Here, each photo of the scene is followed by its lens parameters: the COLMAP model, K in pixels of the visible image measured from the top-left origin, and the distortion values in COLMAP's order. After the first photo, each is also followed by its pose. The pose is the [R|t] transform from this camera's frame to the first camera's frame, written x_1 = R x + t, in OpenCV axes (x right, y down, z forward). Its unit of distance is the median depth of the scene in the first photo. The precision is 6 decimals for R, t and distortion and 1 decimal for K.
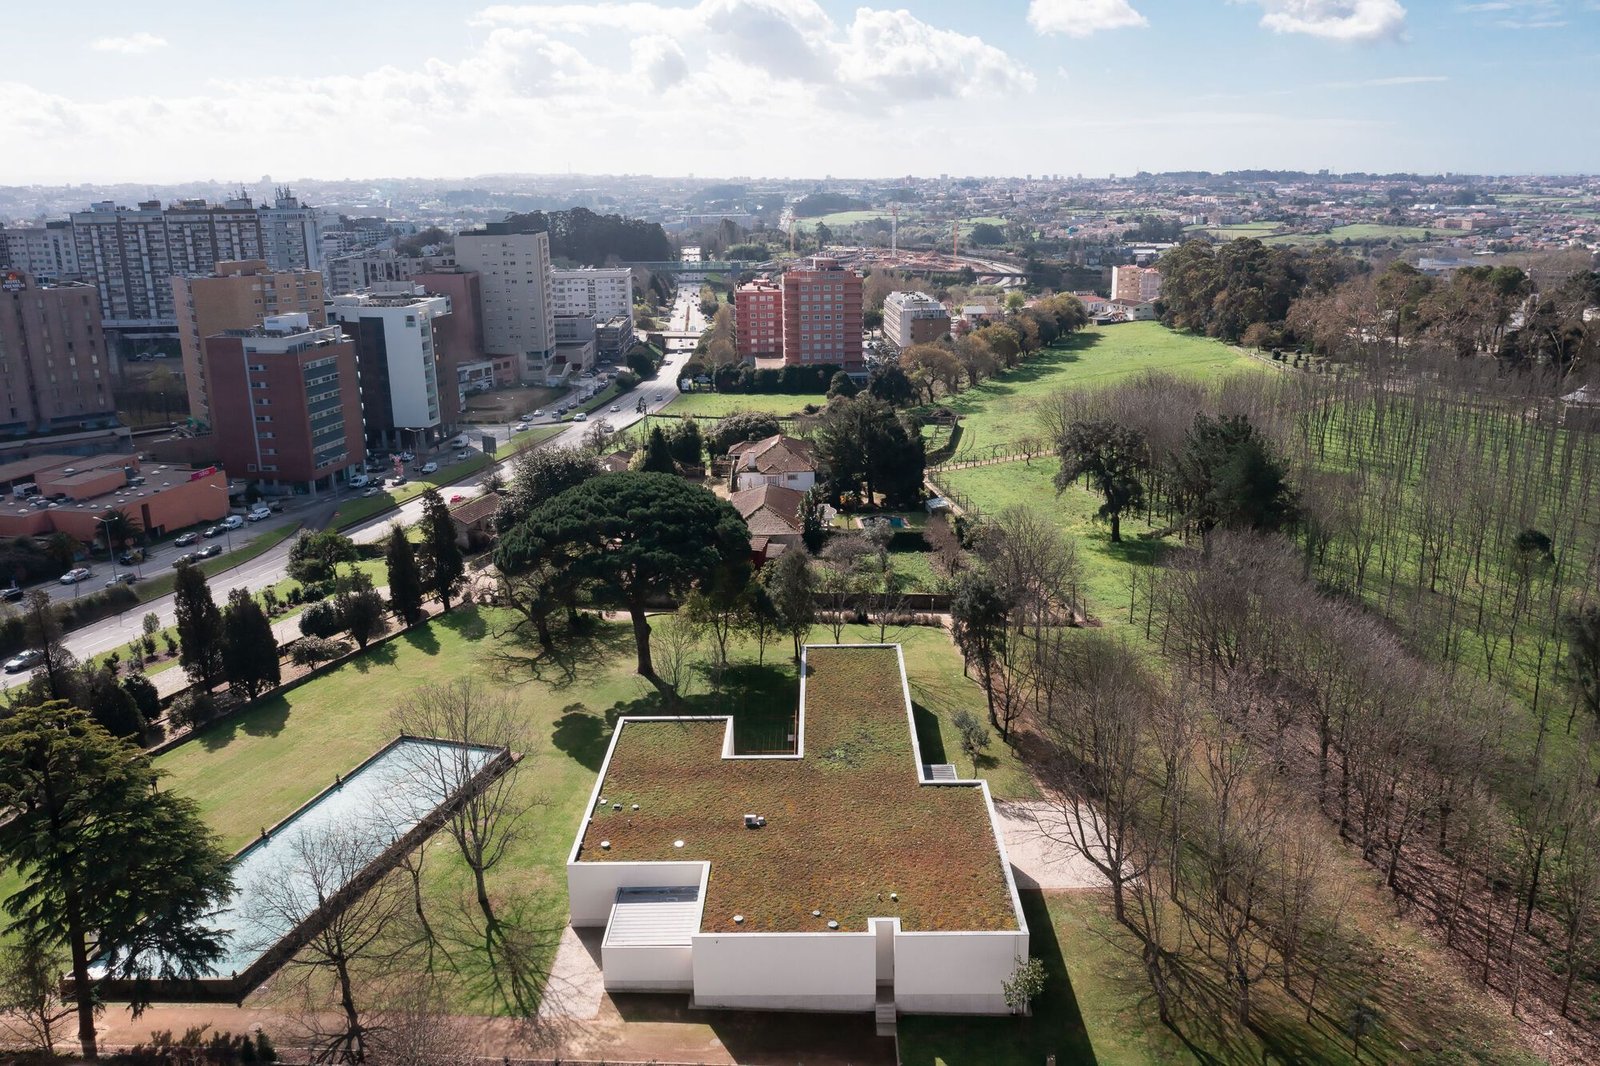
lens RADIAL K [[1361.4, 0, 800.0], [0, 1361.4, 533.0], [0, 0, 1]] dist [0.000064, -0.004266]
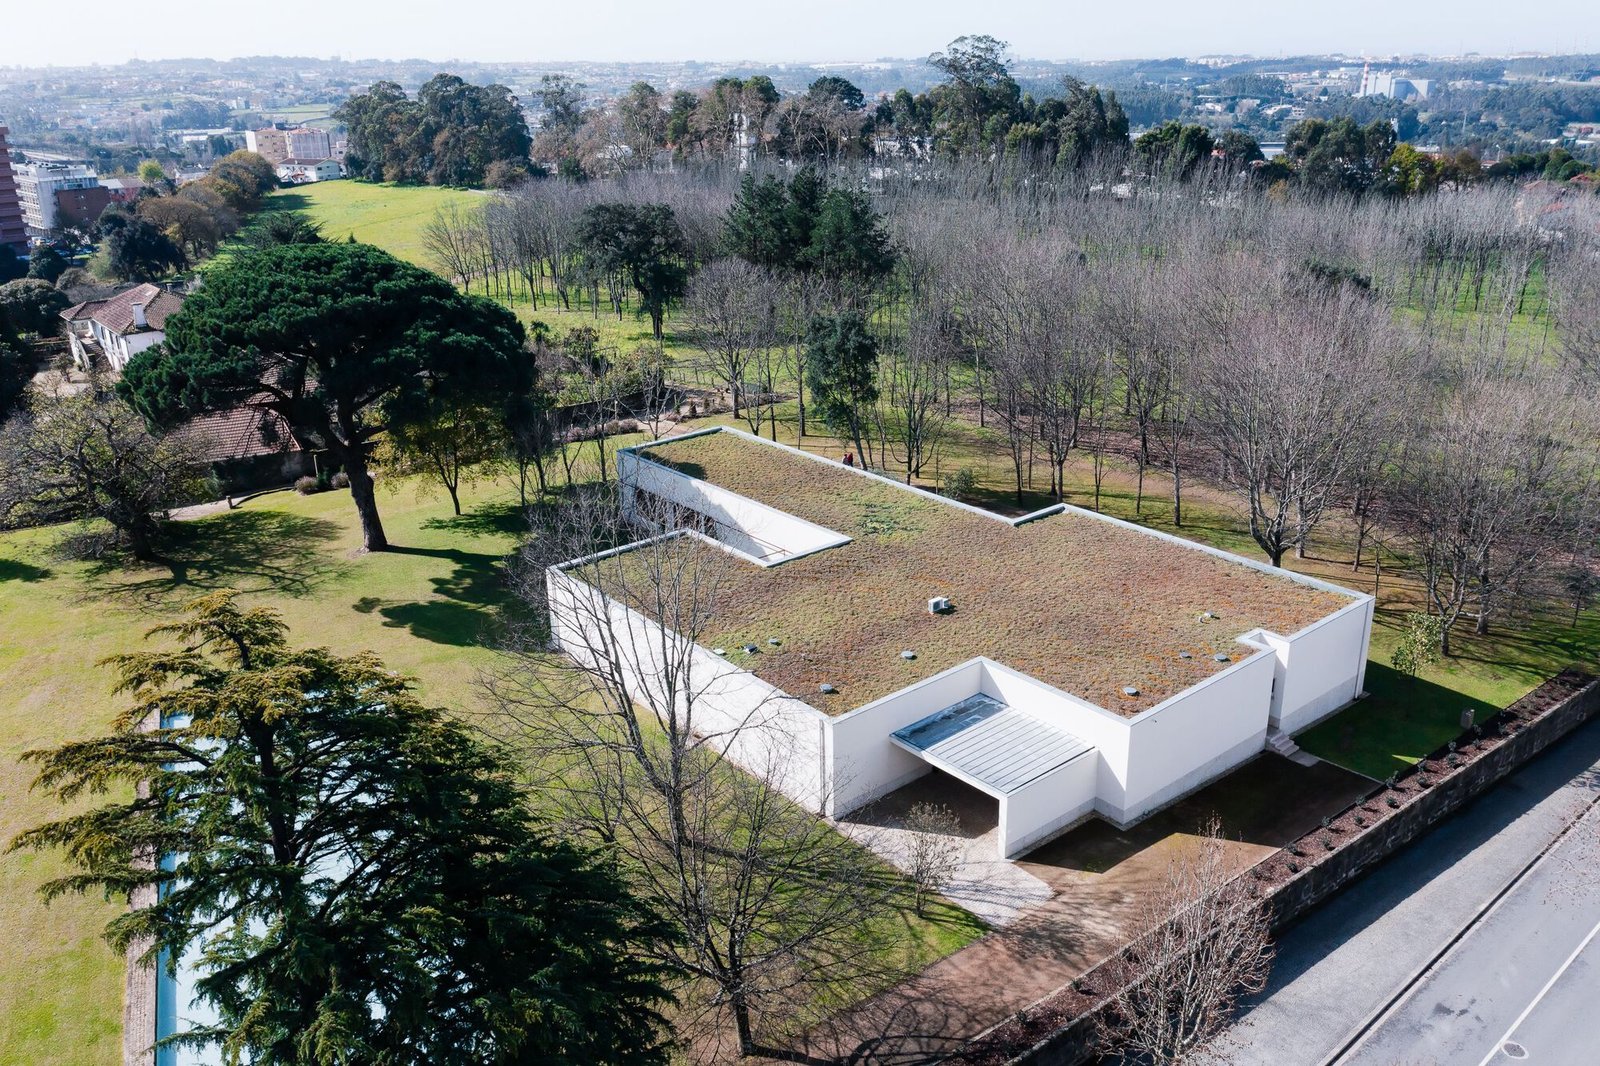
lens RADIAL K [[1361.4, 0, 800.0], [0, 1361.4, 533.0], [0, 0, 1]] dist [0.000064, -0.004266]
pose [[0.736444, -0.217516, 0.640575, -0.335718], [0.184018, 0.975604, 0.119721, 0.045275], [-0.650989, 0.029710, 0.758505, 0.306237]]
